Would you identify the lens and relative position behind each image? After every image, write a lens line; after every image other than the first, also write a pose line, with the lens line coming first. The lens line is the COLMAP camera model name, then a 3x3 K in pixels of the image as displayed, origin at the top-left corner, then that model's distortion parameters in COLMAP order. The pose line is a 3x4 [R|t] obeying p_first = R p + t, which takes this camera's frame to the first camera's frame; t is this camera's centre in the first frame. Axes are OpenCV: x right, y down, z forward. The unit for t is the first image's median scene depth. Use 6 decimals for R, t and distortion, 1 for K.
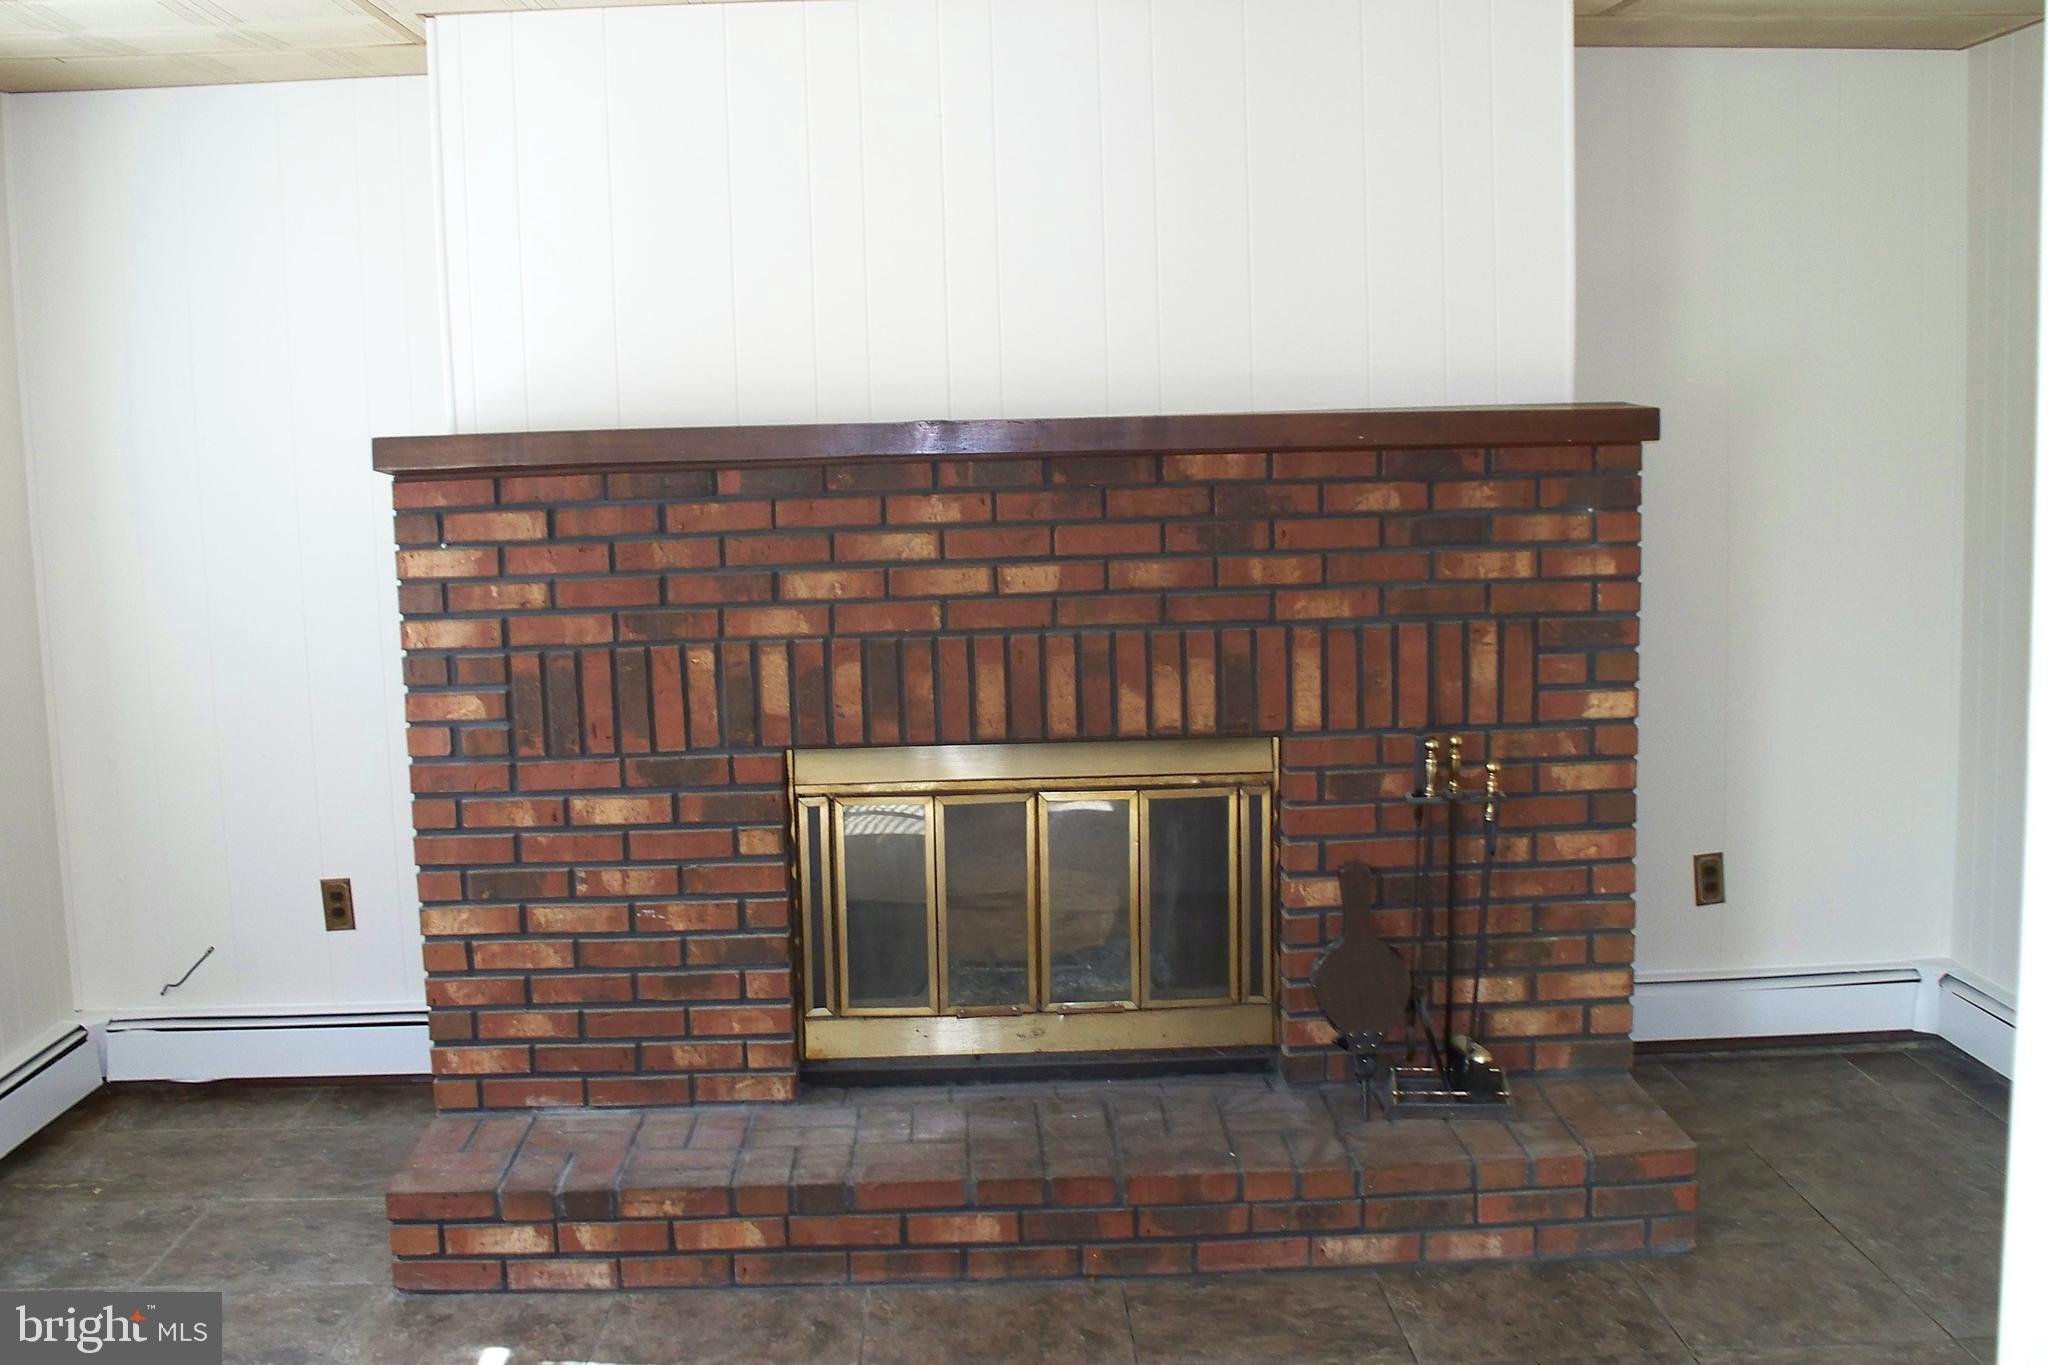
lens RADIAL K [[2162.1, 0, 1020.3], [0, 2162.1, 714.3], [0, 0, 1]] dist [-0.207326, 0.243582]
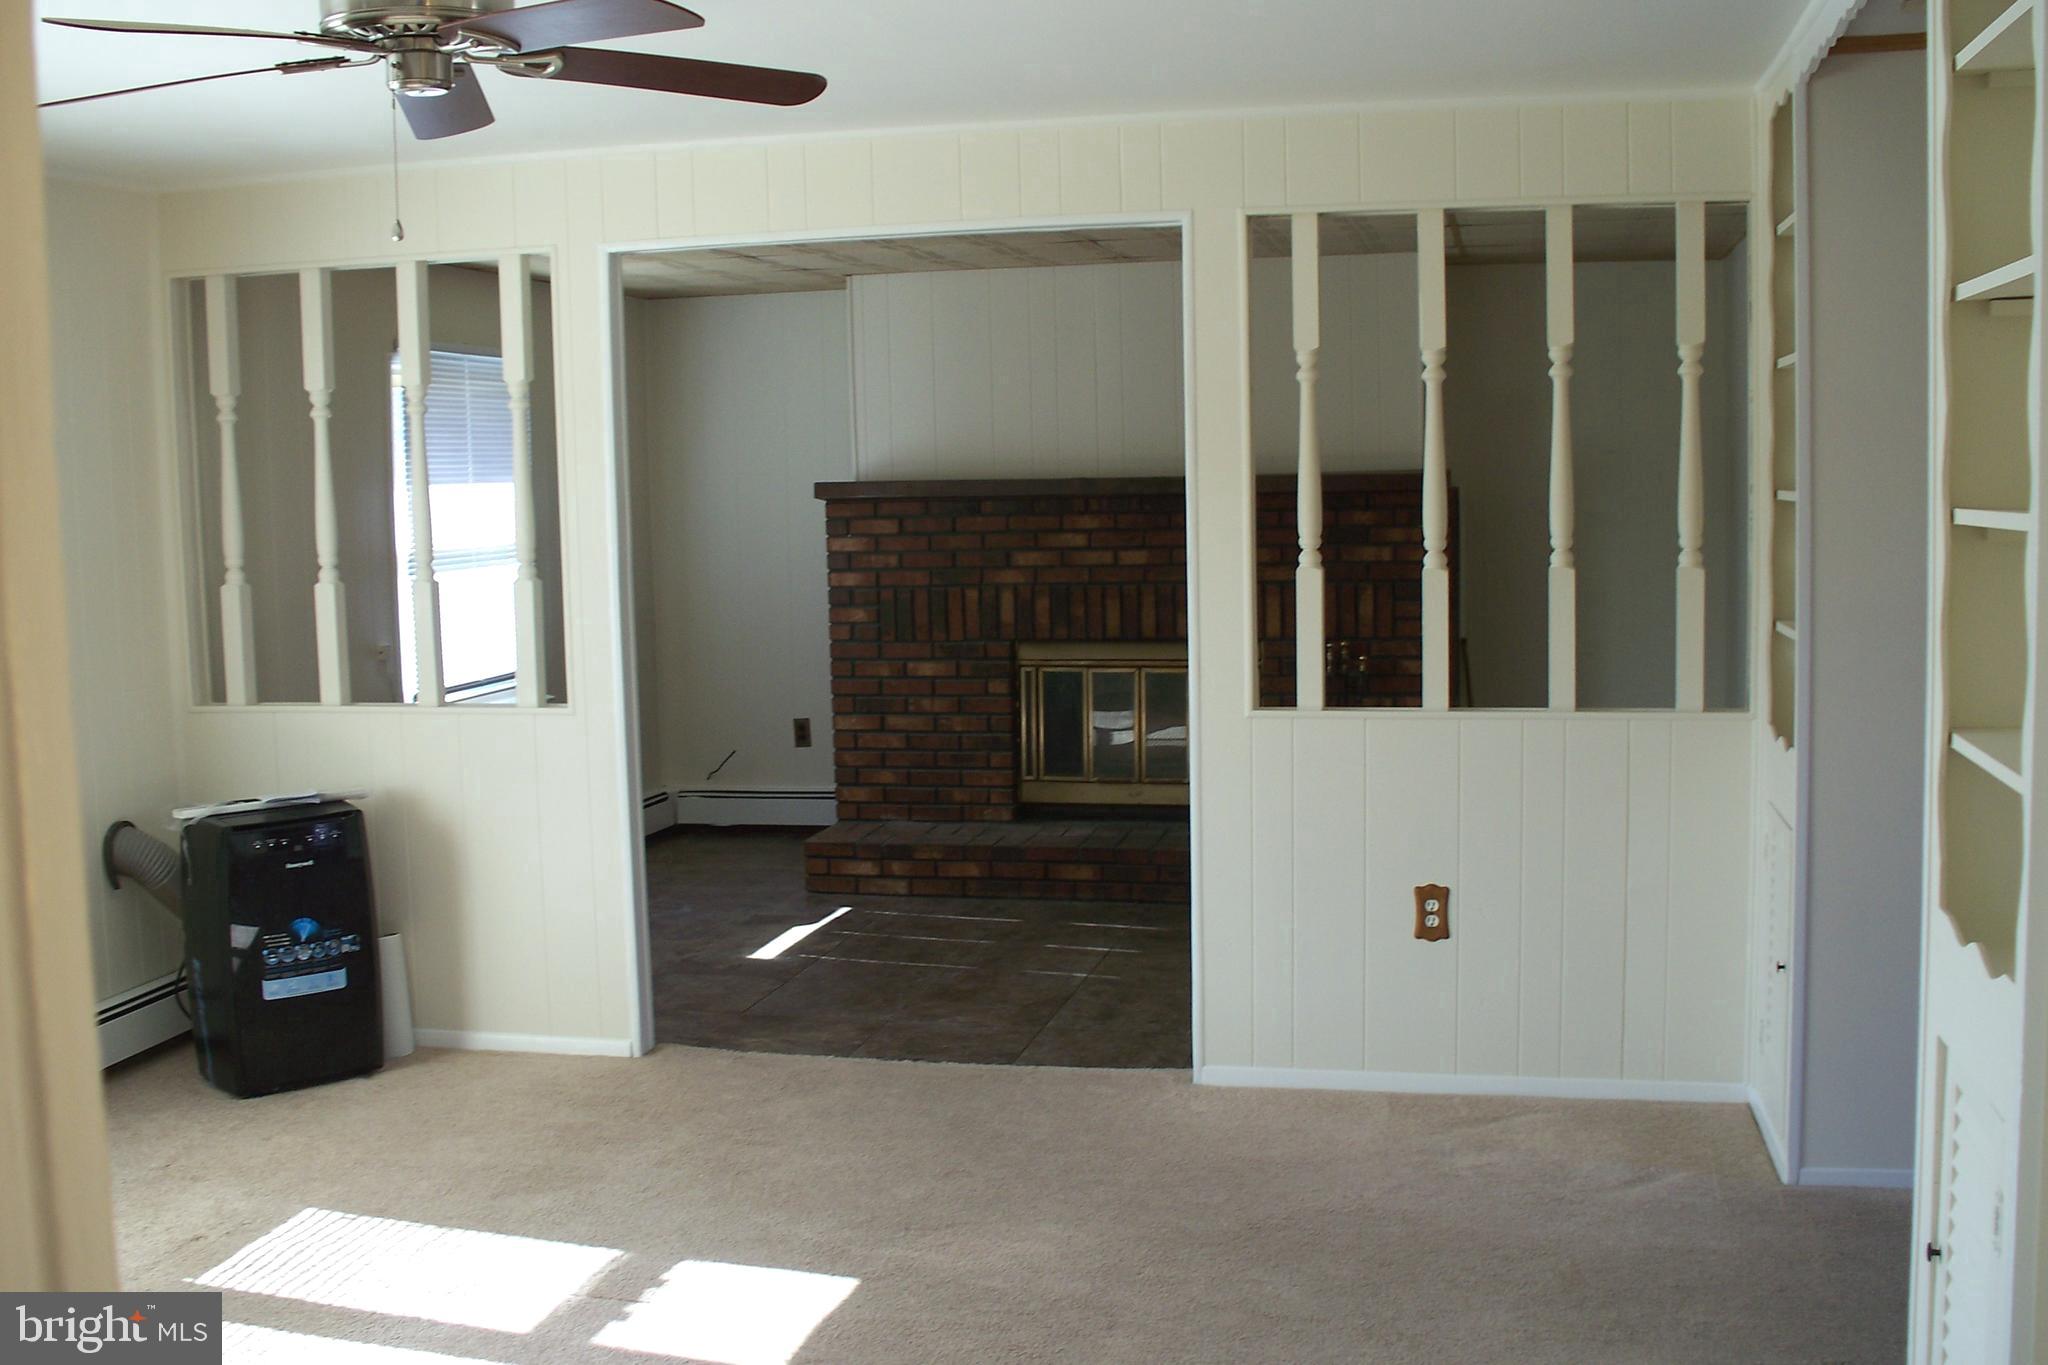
lens RADIAL K [[2162.1, 0, 1020.3], [0, 2162.1, 714.3], [0, 0, 1]] dist [-0.207326, 0.243582]
pose [[0.967608, 0.033348, -0.250245, 0.404748], [-0.037474, 0.999229, -0.011743, 0.108420], [0.249660, 0.020741, 0.968111, -0.942759]]
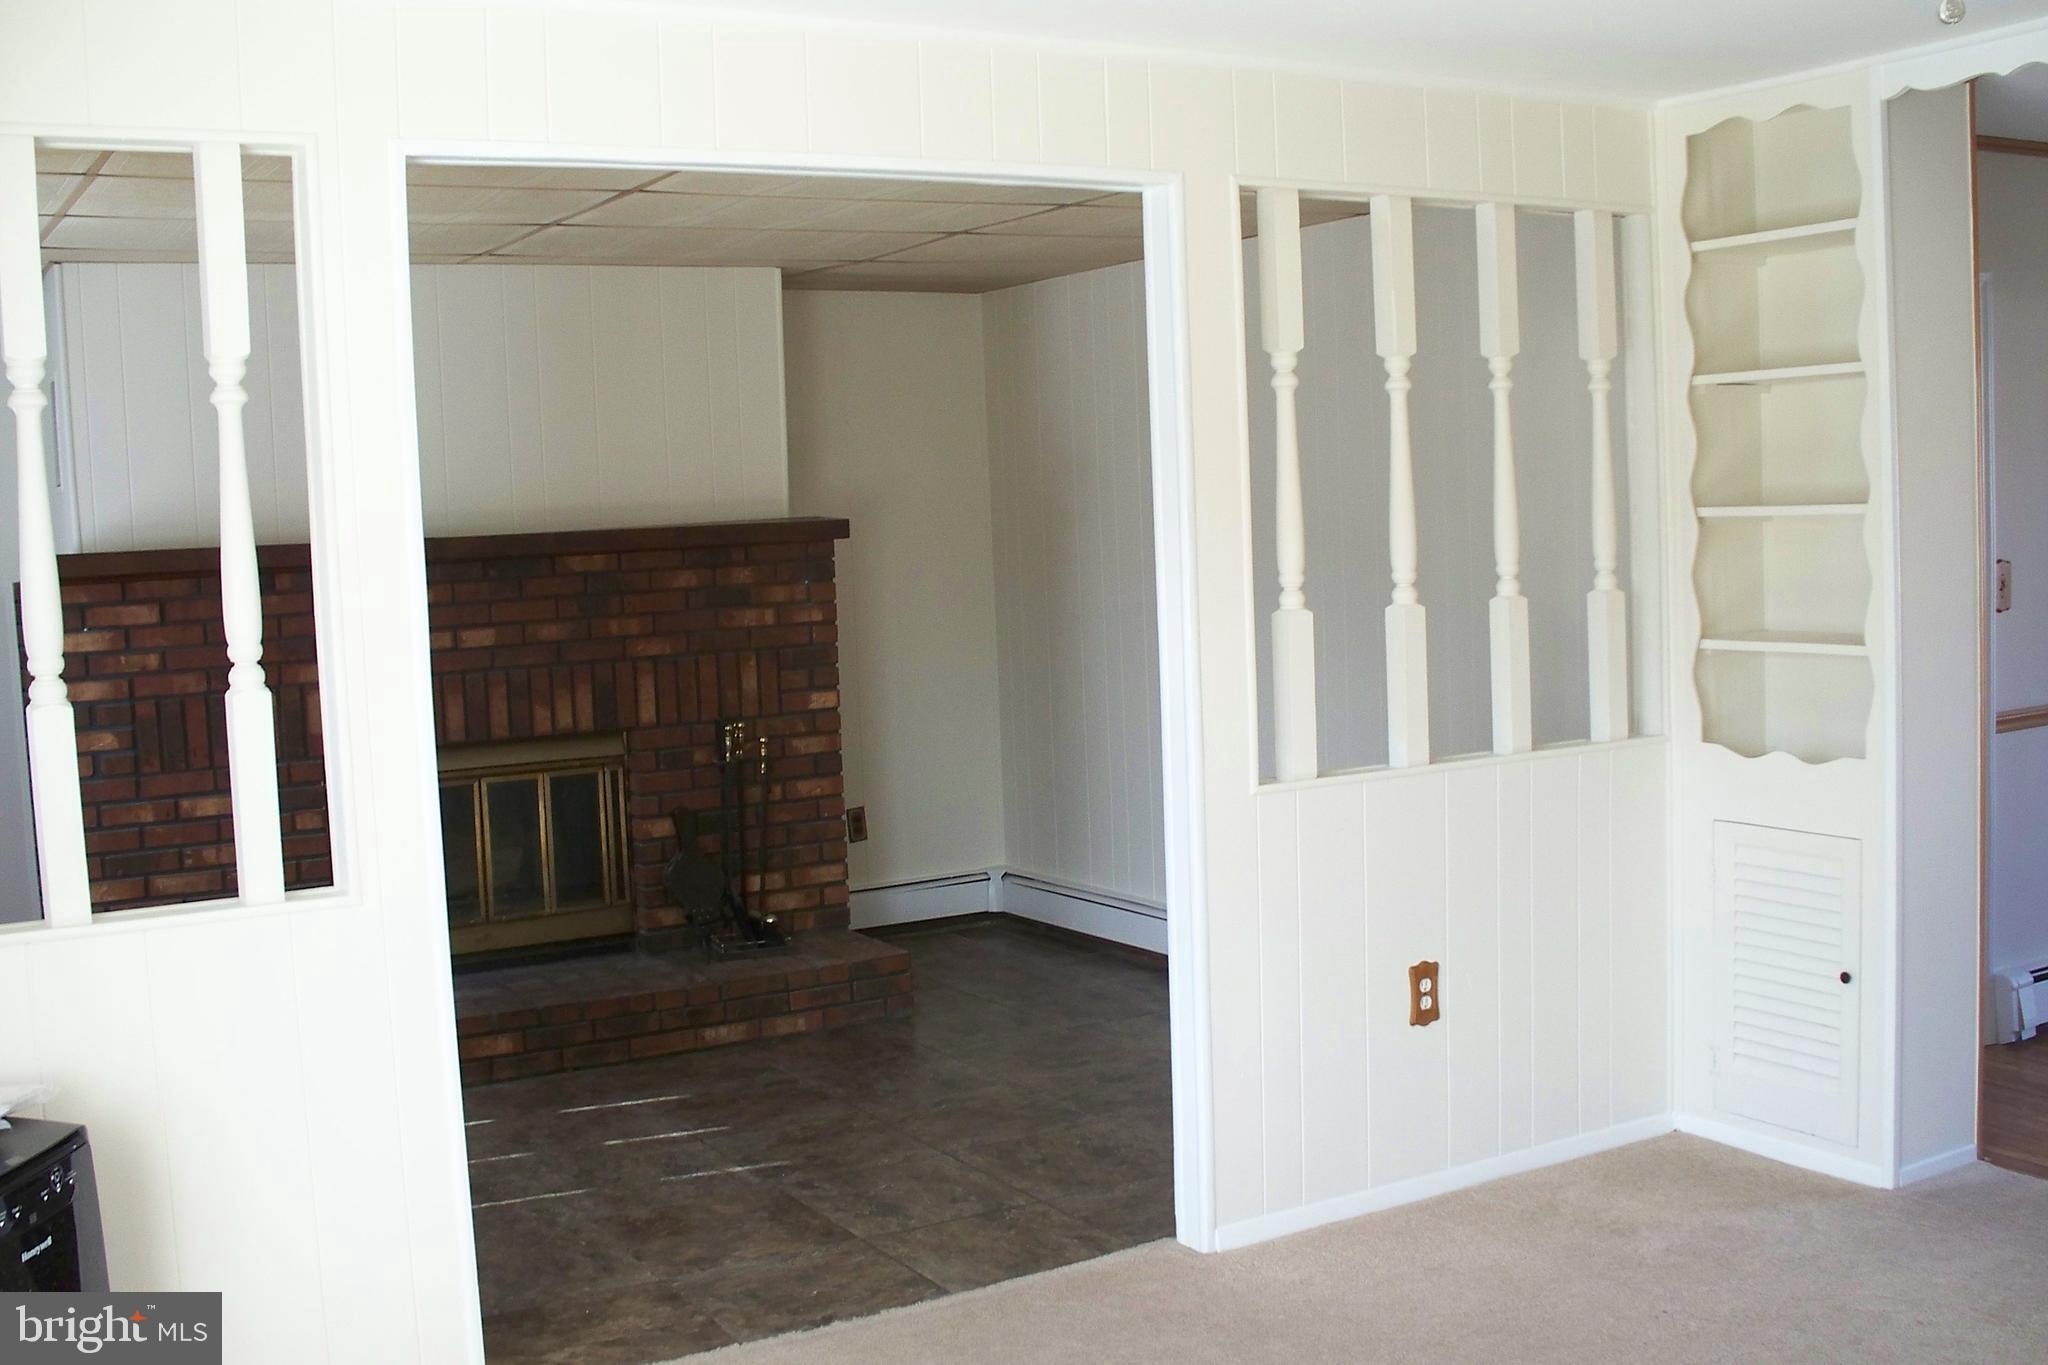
lens RADIAL K [[2162.1, 0, 1020.3], [0, 2162.1, 714.3], [0, 0, 1]] dist [-0.207326, 0.243582]
pose [[0.874811, -0.054505, 0.481388, -0.397163], [0.081241, 0.996085, -0.034855, 0.077872], [-0.477604, 0.069600, 0.875814, -0.535887]]
